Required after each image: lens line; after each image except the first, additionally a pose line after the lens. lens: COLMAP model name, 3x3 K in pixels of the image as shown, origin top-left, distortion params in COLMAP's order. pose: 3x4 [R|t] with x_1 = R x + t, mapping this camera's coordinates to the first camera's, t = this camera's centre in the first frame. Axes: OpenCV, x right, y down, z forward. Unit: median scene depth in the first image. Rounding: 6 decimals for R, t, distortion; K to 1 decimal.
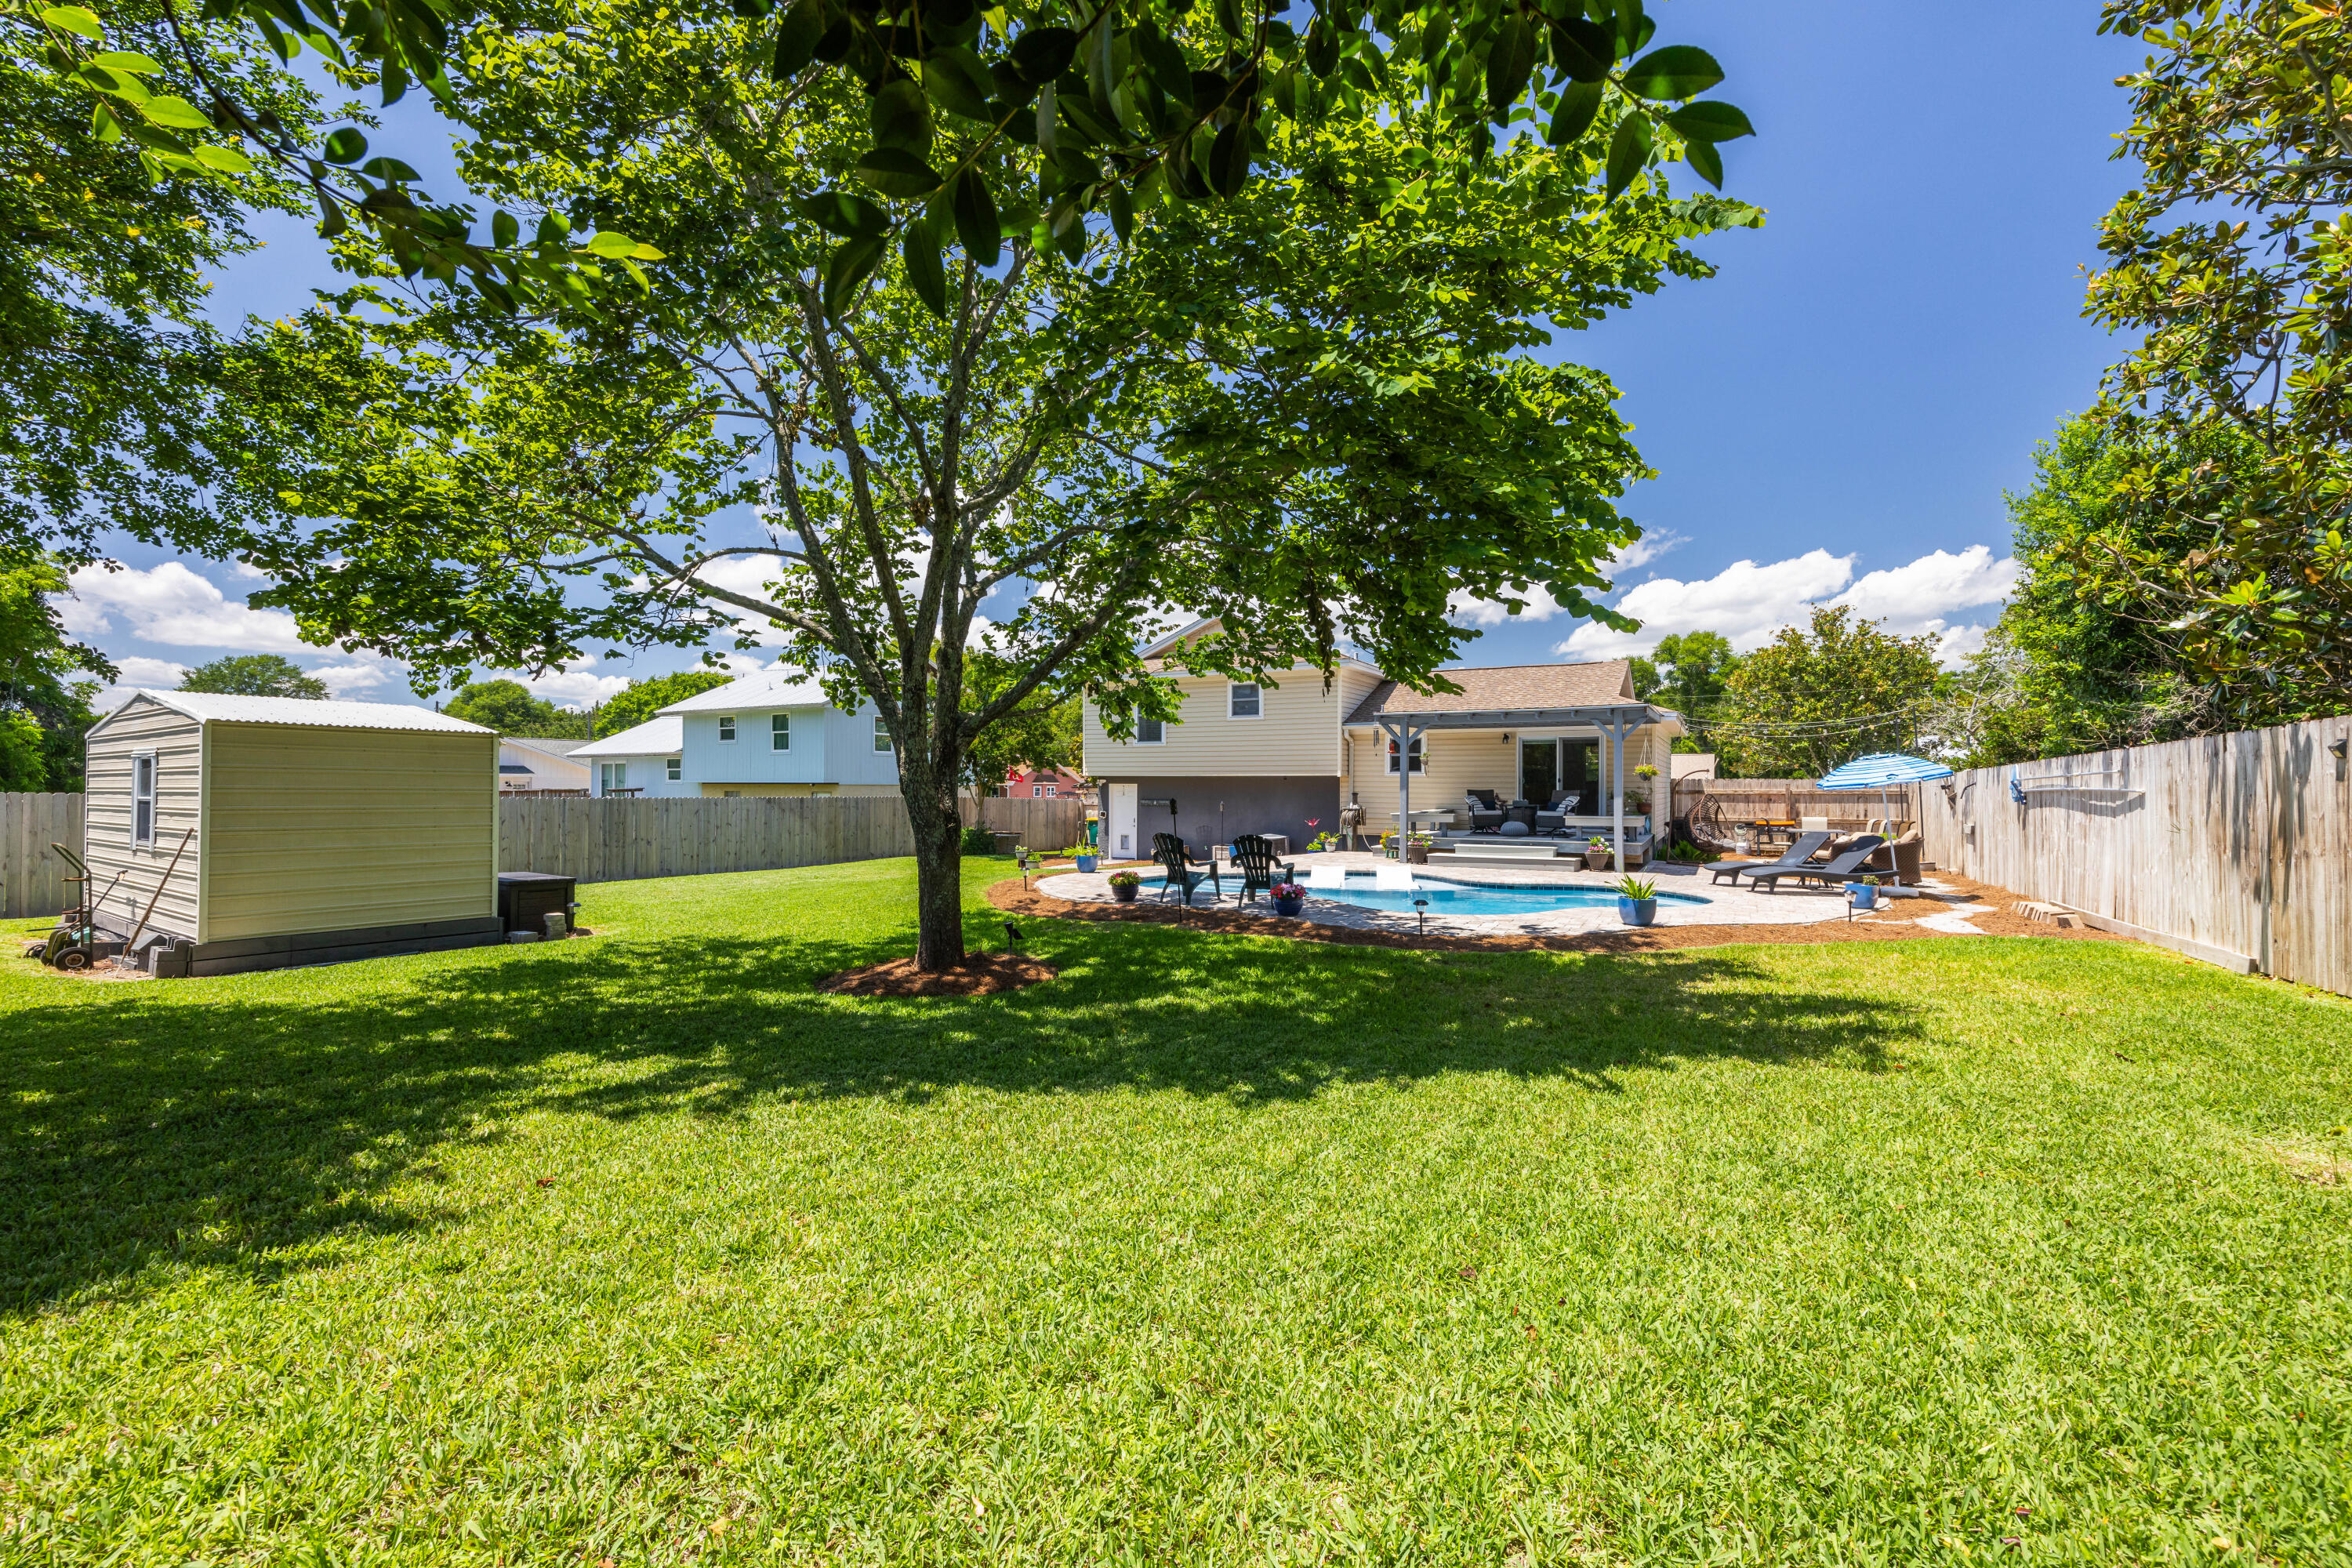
lens RADIAL K [[946.6, 0, 1179.2], [0, 946.6, 780.5], [0, 0, 1]] dist [-0.001823, 0.001164]
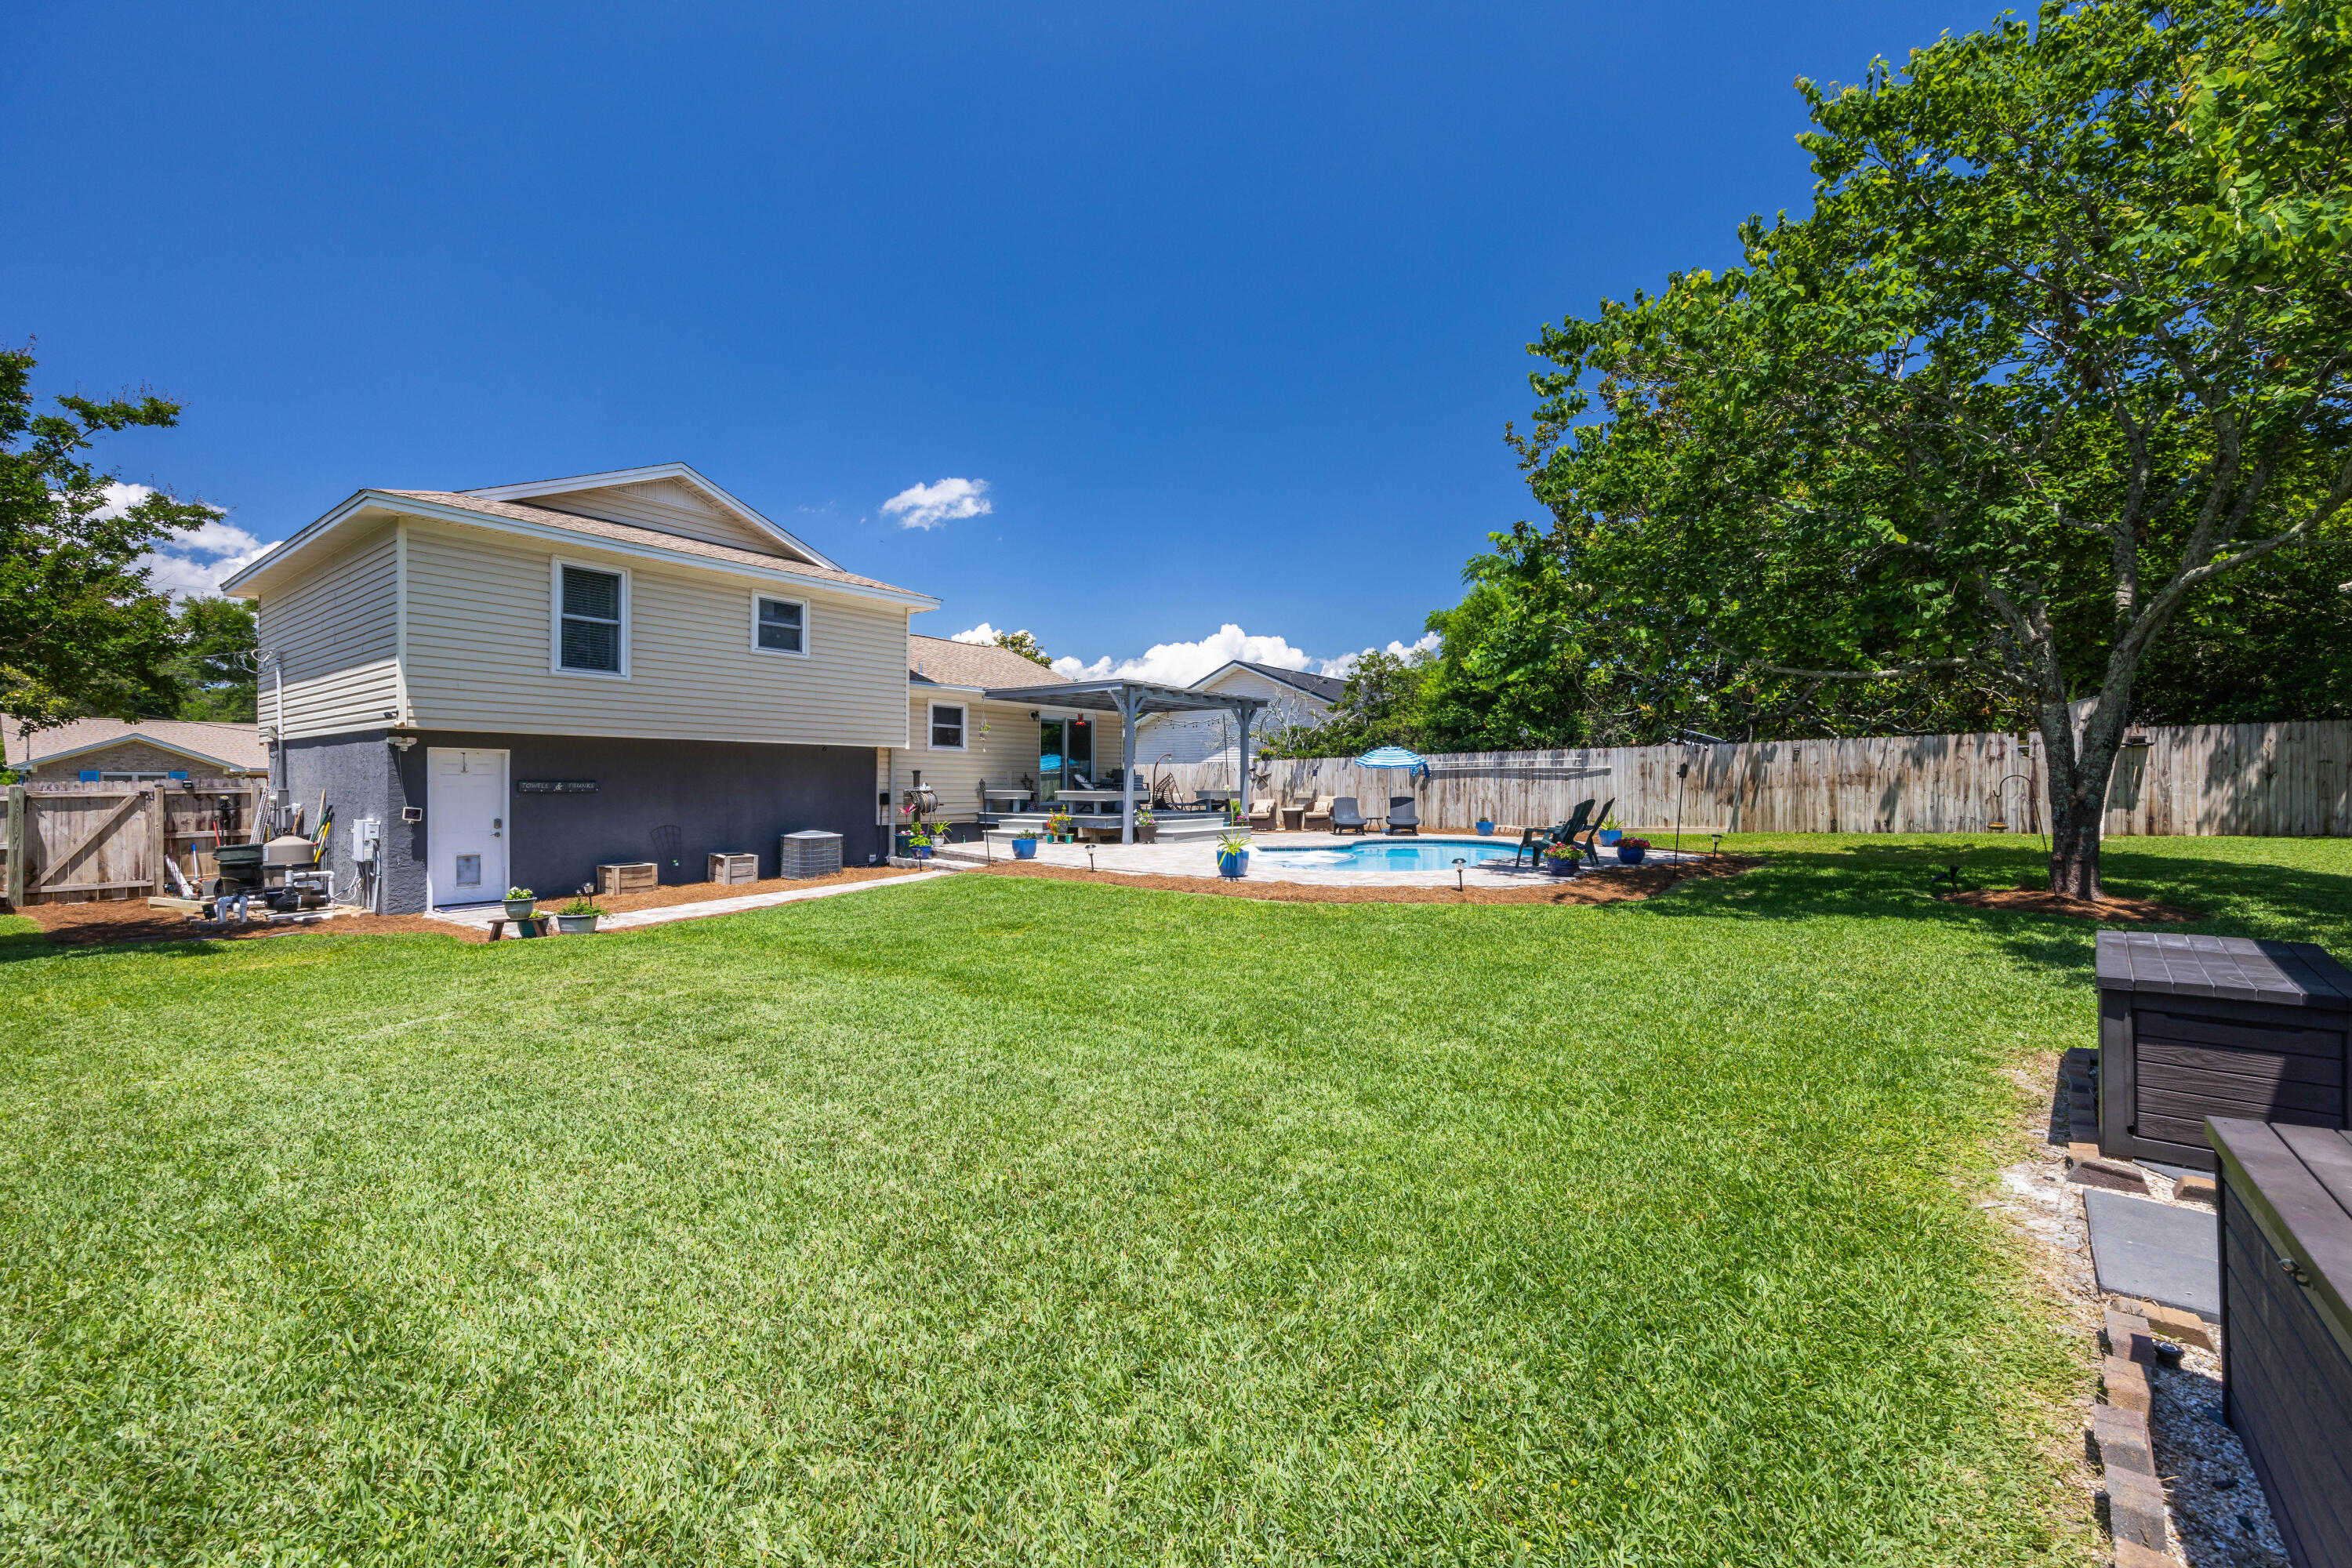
lens RADIAL K [[946.6, 0, 1188.9], [0, 946.6, 764.1], [0, 0, 1]] dist [-0.001823, 0.001164]
pose [[0.127575, 0.020216, 0.991623, -0.567286], [-0.006733, 0.999787, -0.019516, 0.022096], [-0.991806, -0.004187, 0.127684, 0.684726]]
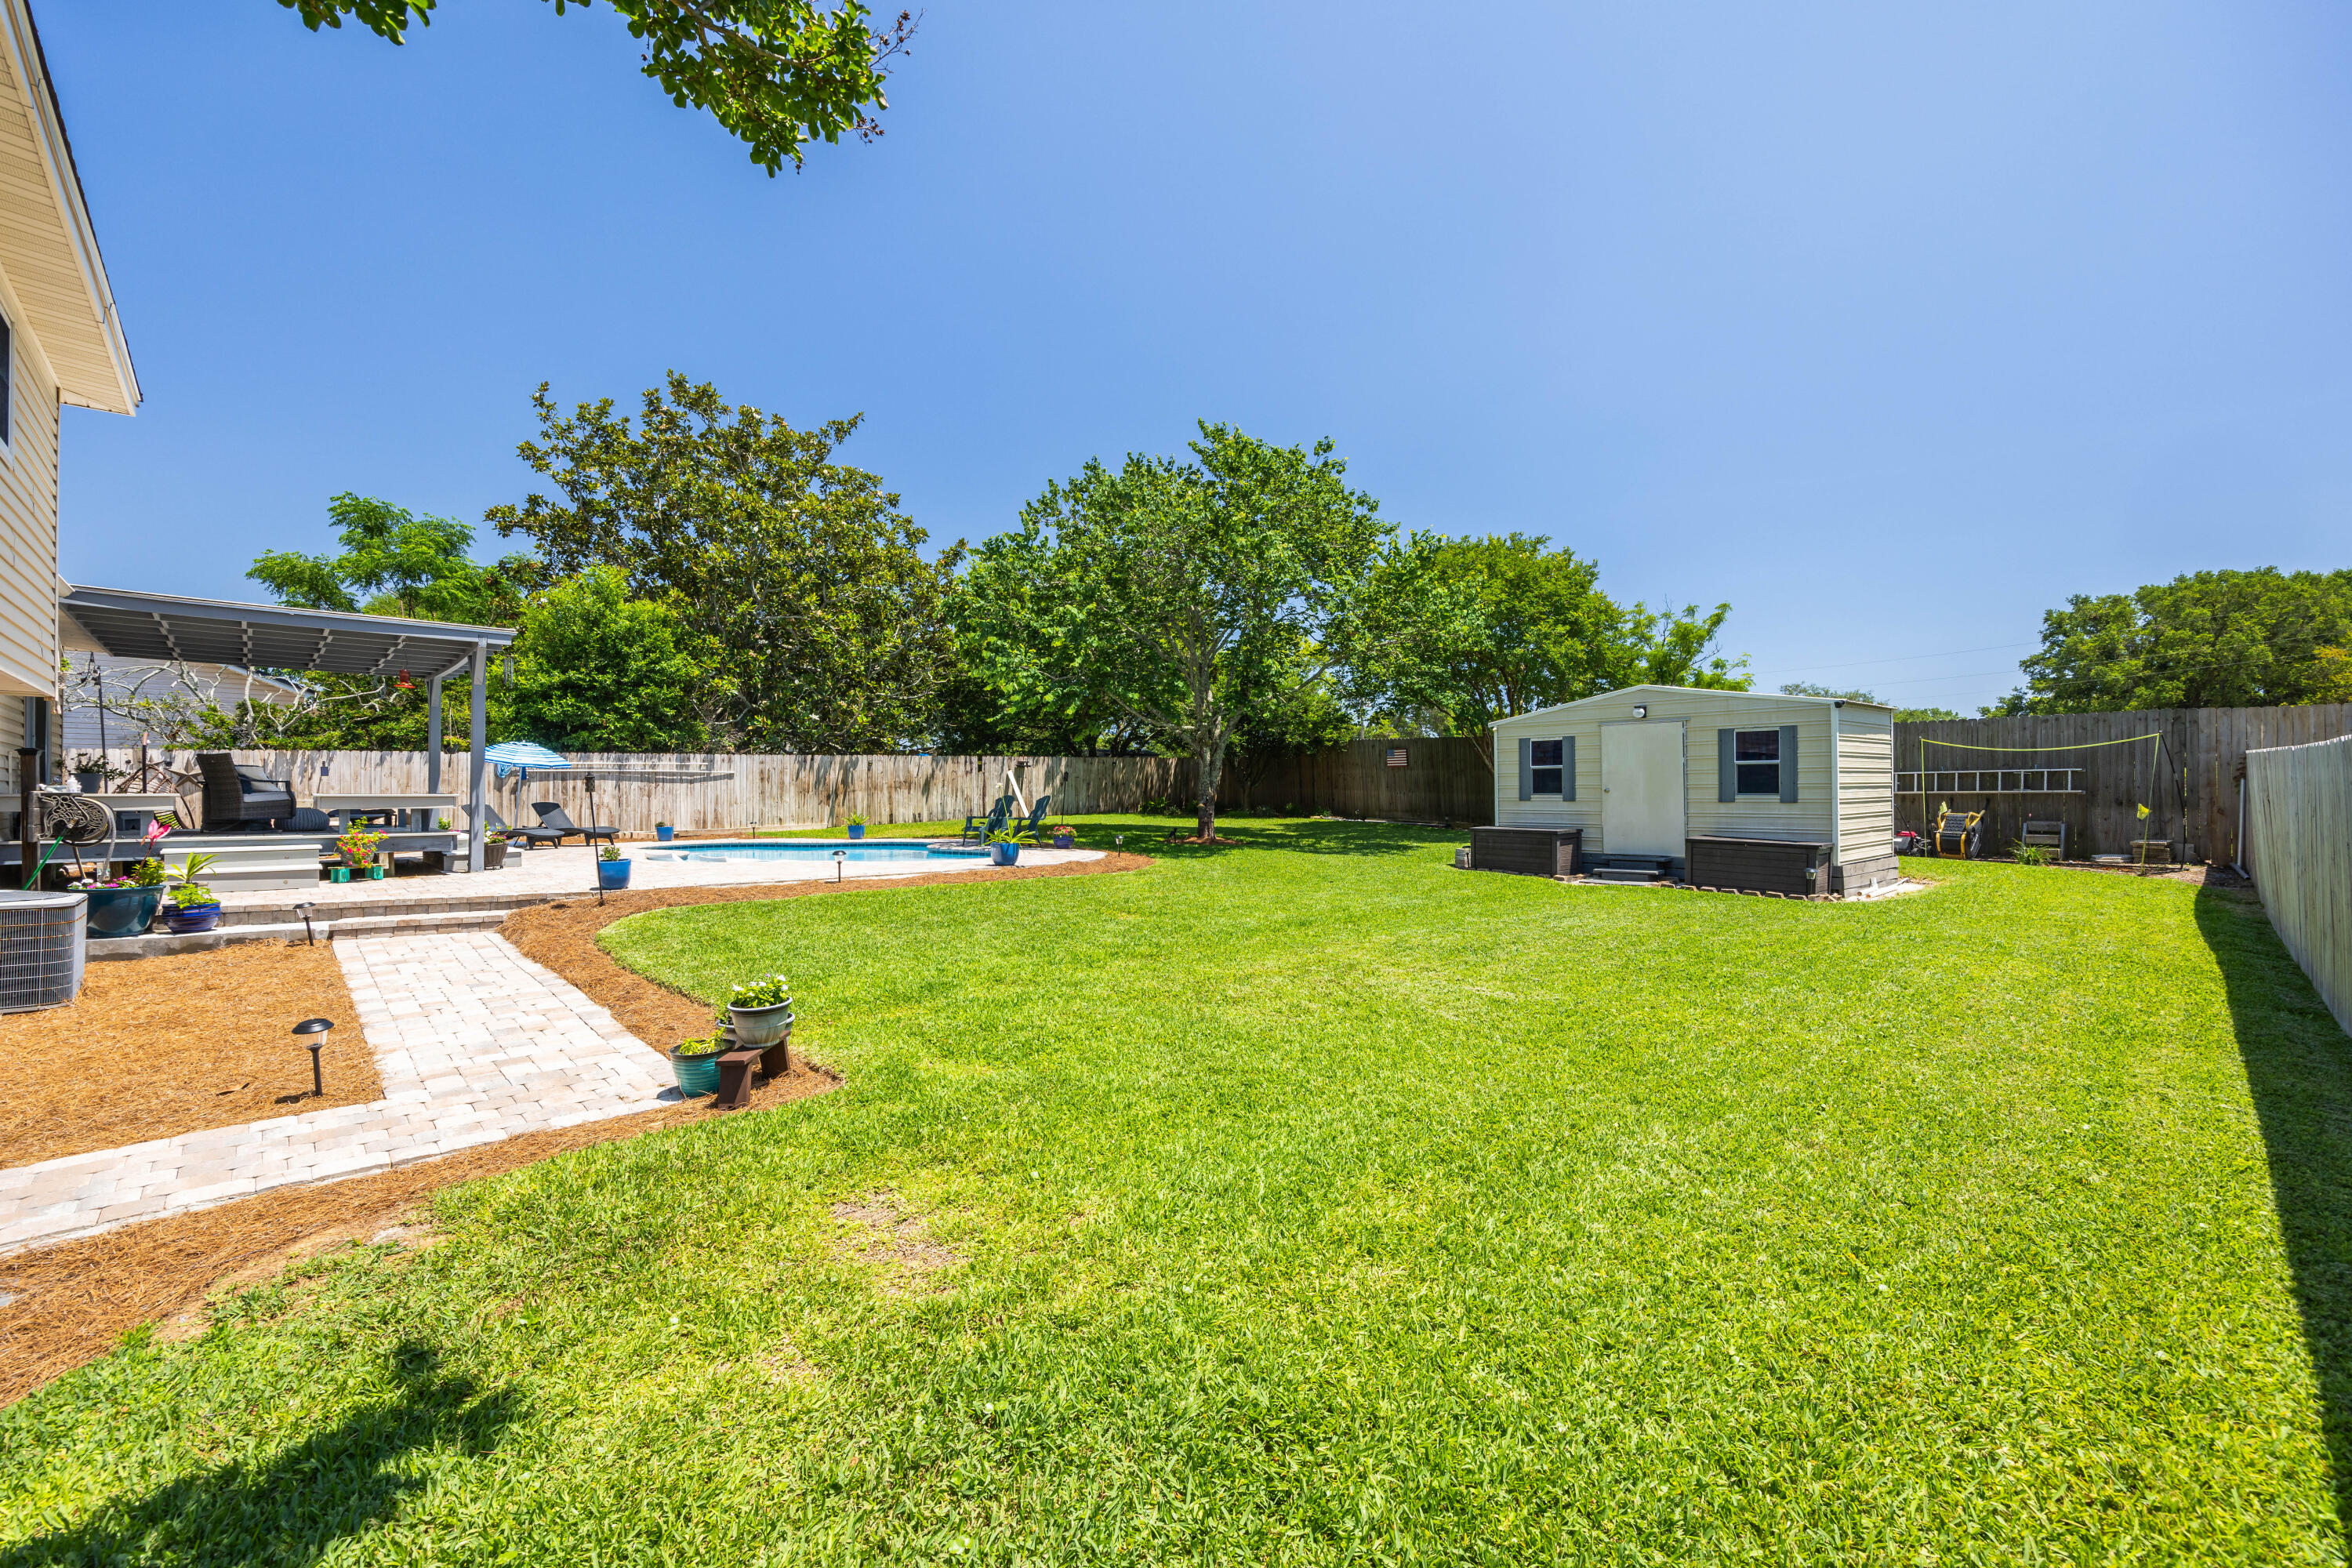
lens RADIAL K [[946.6, 0, 1176.9], [0, 946.6, 783.5], [0, 0, 1]] dist [-0.001823, 0.001164]
pose [[-0.960445, 0.003511, 0.278449, -0.328449], [-0.000841, 0.999879, -0.015508, 0.031551], [-0.278470, -0.015129, -0.960326, 1.235612]]
